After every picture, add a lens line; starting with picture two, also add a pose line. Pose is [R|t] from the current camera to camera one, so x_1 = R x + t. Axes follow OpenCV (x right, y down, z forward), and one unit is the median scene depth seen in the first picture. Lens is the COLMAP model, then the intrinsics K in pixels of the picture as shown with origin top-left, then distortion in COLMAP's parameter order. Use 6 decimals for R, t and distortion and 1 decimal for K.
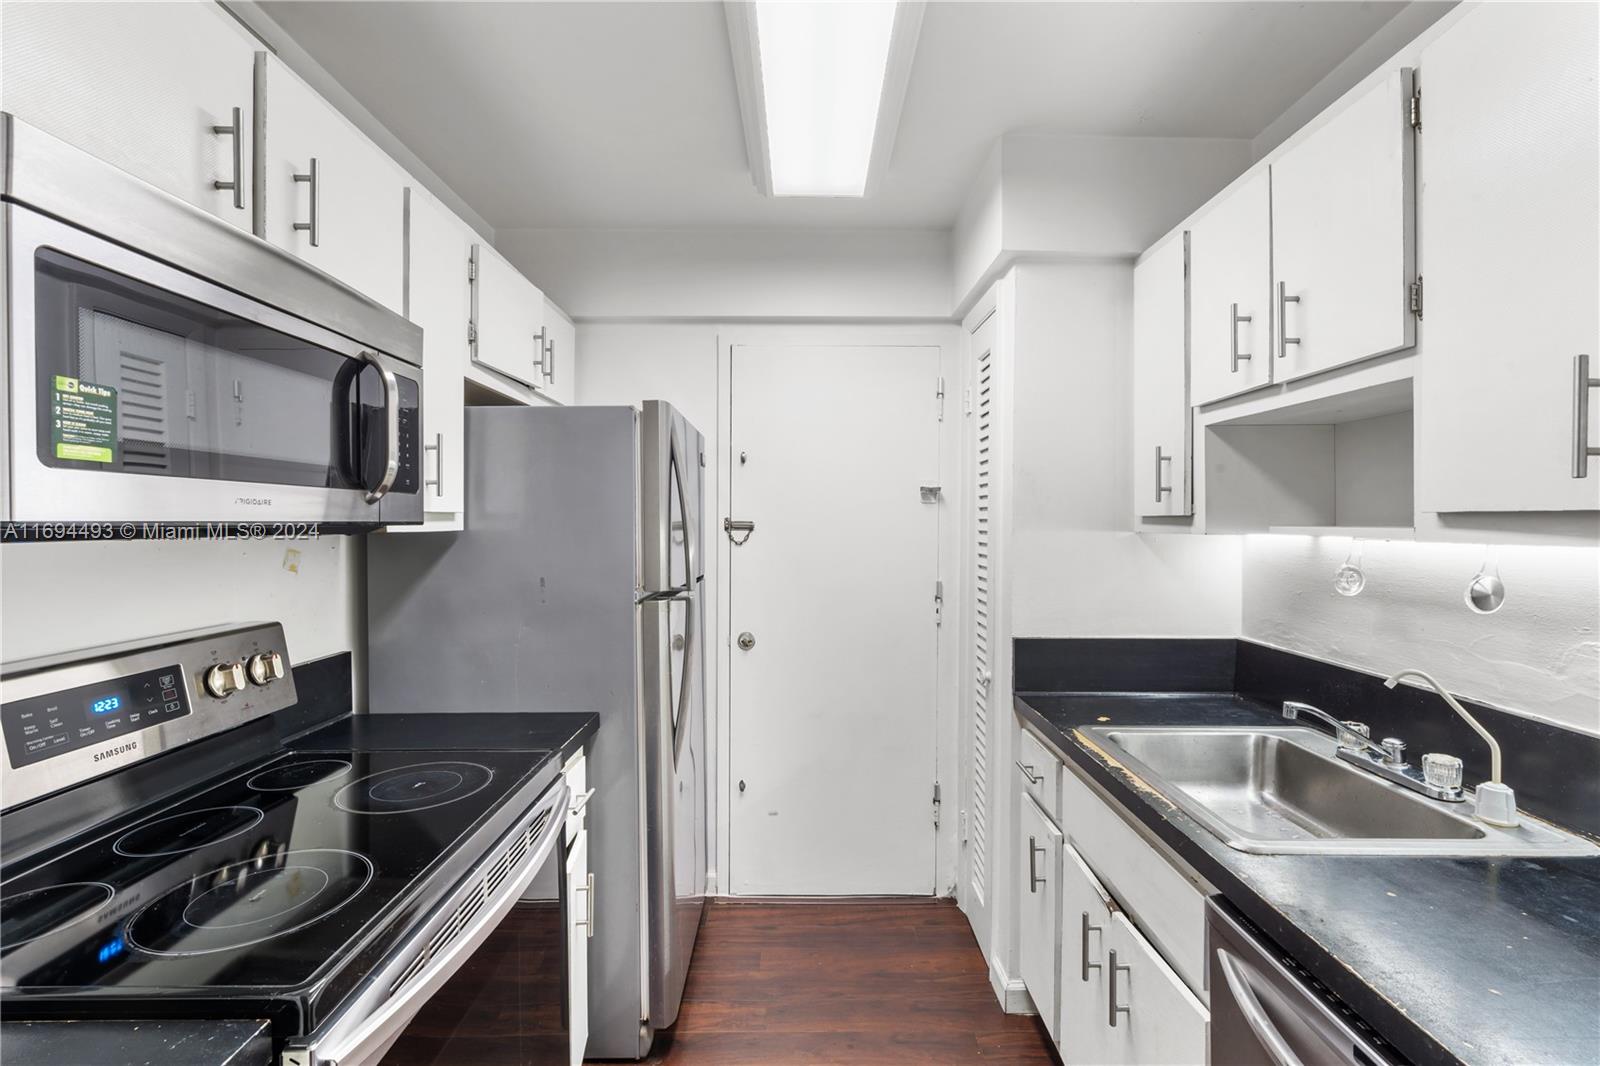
lens RADIAL K [[715.2, 0, 797.3], [0, 715.2, 534.1], [0, 0, 1]] dist [0.001738, 0.000463]
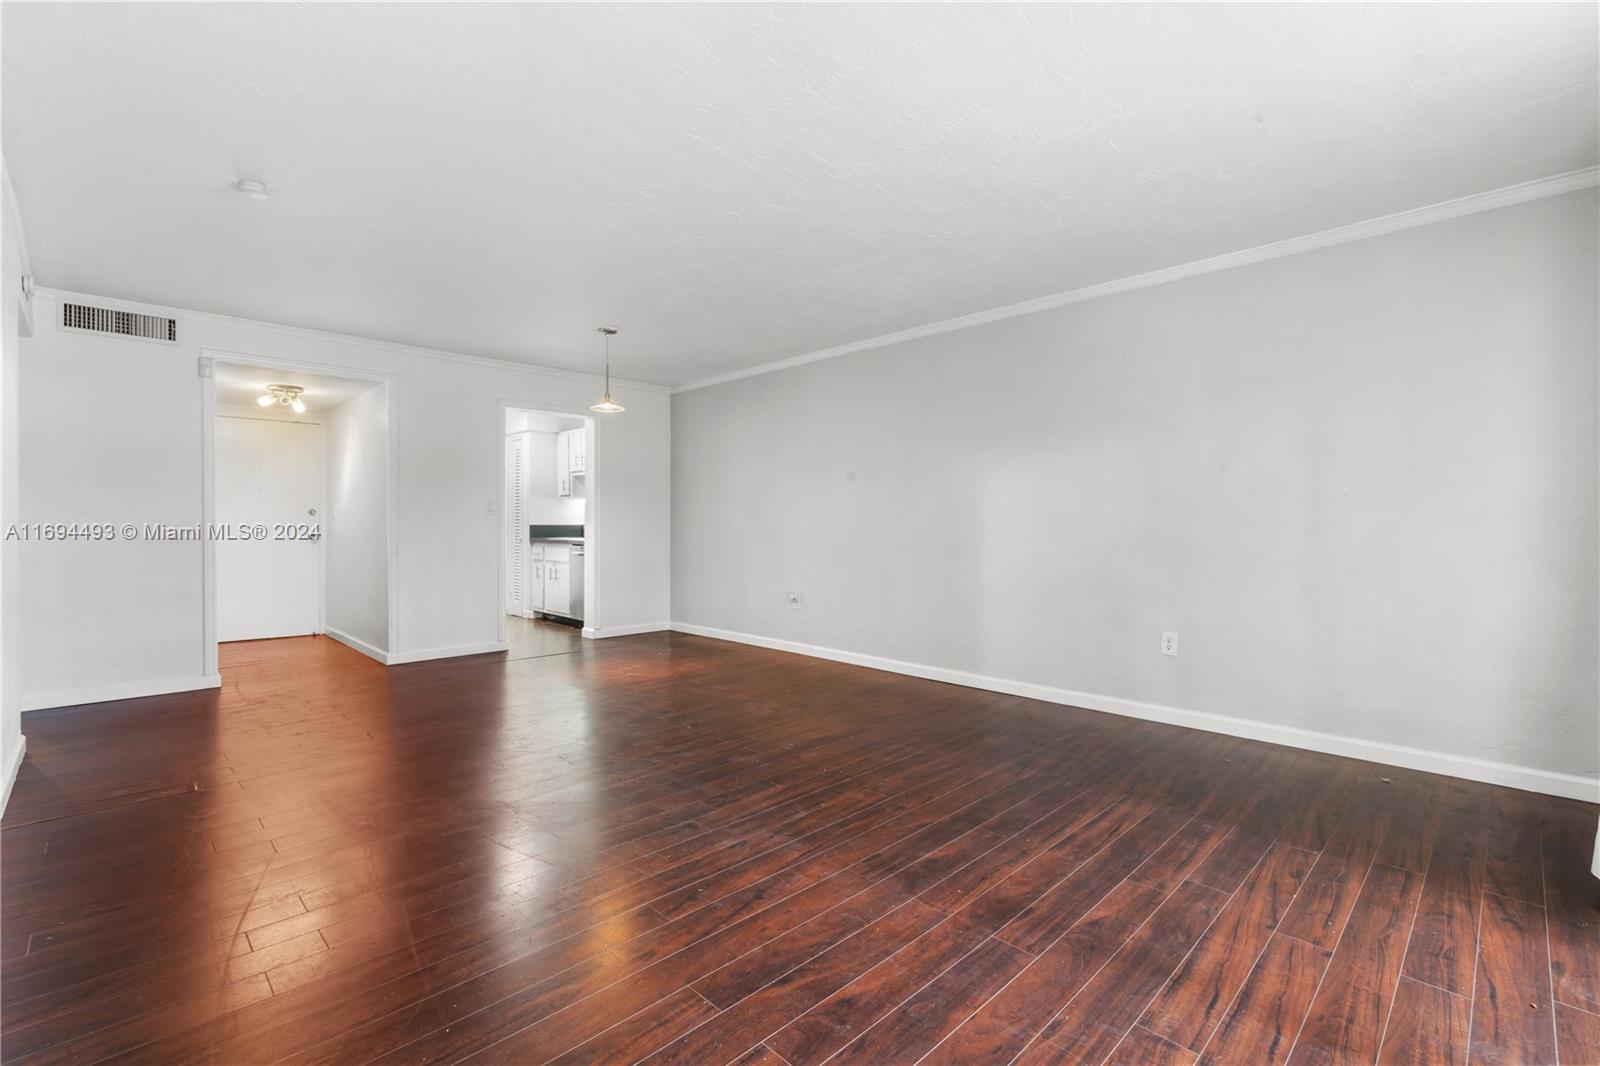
lens RADIAL K [[715.2, 0, 794.7], [0, 715.2, 524.0], [0, 0, 1]] dist [0.001738, 0.000463]
pose [[0.712937, -0.012845, 0.701111, -1.656264], [0.000731, 0.999845, 0.017575, 0.083305], [-0.701228, -0.012017, 0.712836, -3.311020]]
